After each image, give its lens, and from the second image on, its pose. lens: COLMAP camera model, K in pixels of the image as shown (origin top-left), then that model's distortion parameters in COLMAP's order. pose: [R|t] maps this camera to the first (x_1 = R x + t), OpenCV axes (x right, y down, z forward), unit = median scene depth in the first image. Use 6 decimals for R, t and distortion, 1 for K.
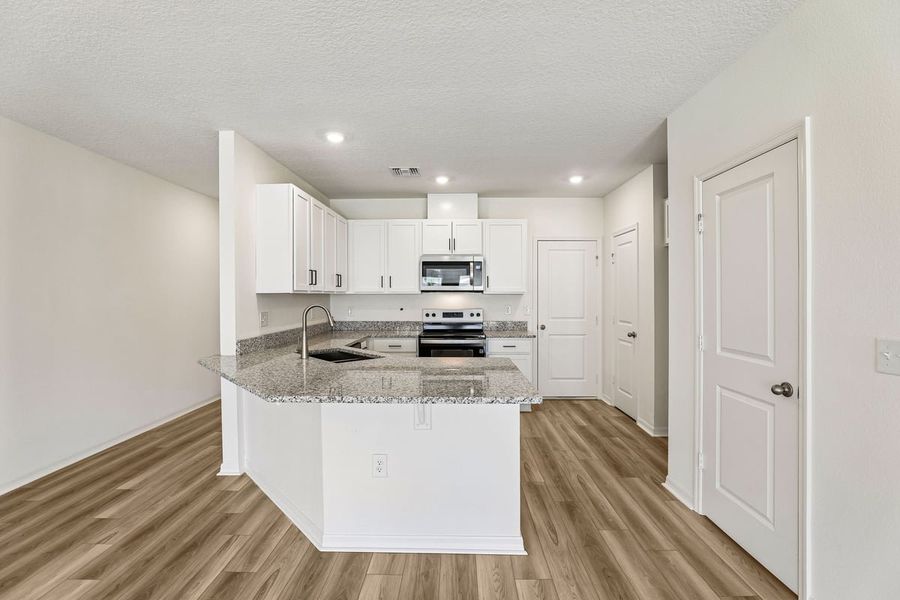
lens RADIAL K [[408.4, 0, 450.5], [0, 408.4, 298.8], [0, 0, 1]] dist [-0.028430, 0.005007]
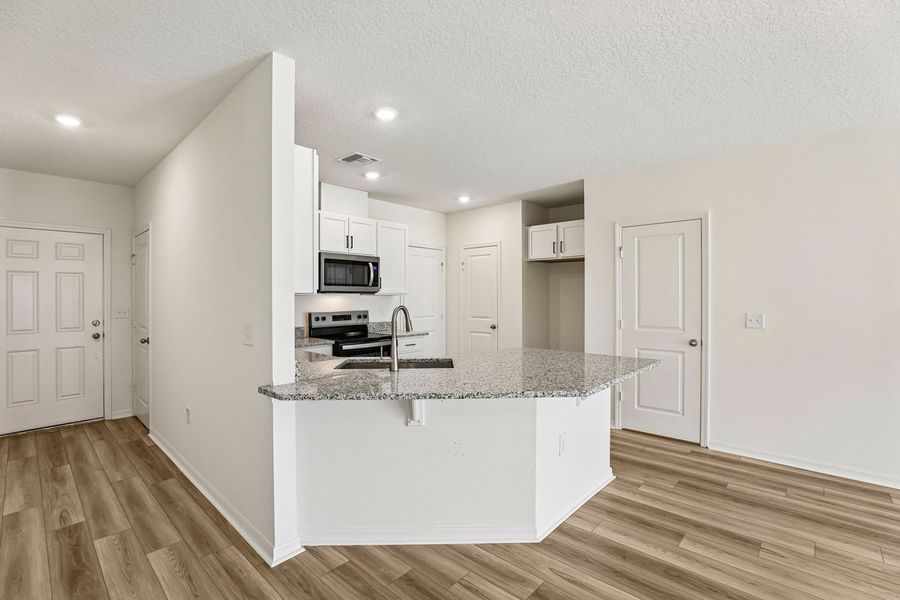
lens RADIAL K [[408.4, 0, 455.9], [0, 408.4, 297.2], [0, 0, 1]] dist [-0.028430, 0.005007]
pose [[0.660735, -0.002452, 0.750615, -0.694438], [0.008510, 0.999955, -0.004225, -0.001141], [-0.750571, 0.009180, 0.660726, 0.262458]]
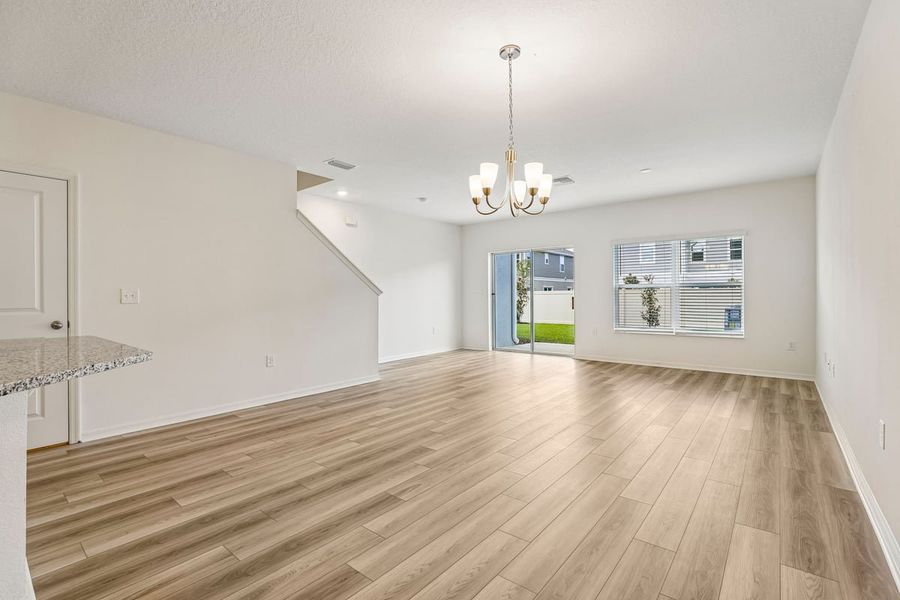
lens RADIAL K [[408.4, 0, 448.1], [0, 408.4, 295.1], [0, 0, 1]] dist [-0.028430, 0.005007]
pose [[-0.776152, 0.010595, 0.630457, -0.711139], [0.019548, 0.999783, 0.007263, 0.057301], [-0.630243, 0.017962, -0.776190, 0.599893]]
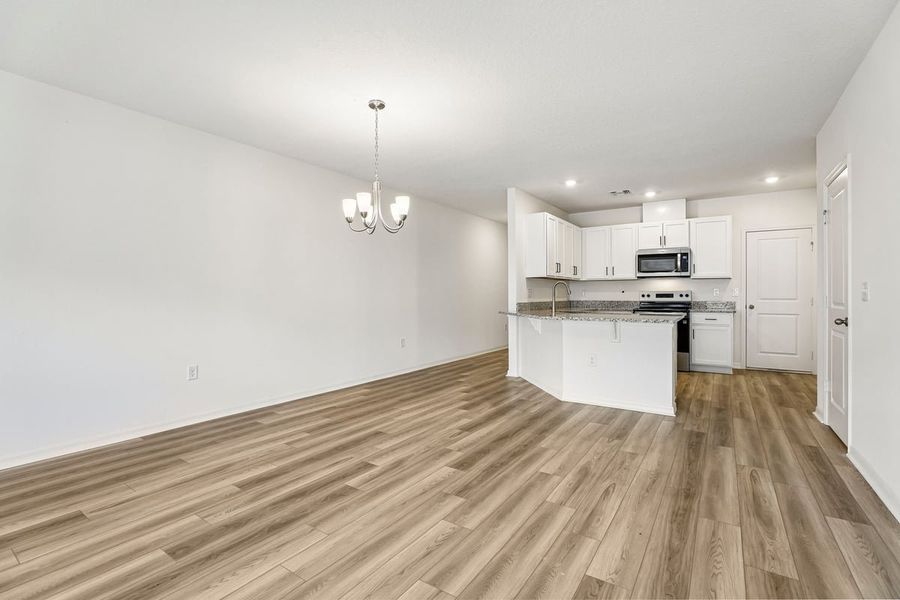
lens RADIAL K [[408.4, 0, 459.6], [0, 408.4, 296.8], [0, 0, 1]] dist [-0.028430, 0.005007]
pose [[0.847630, 0.003255, -0.530579, 0.181203], [-0.005710, 0.999979, -0.002988, 0.067995], [0.530558, 0.005562, 0.847630, -0.554173]]
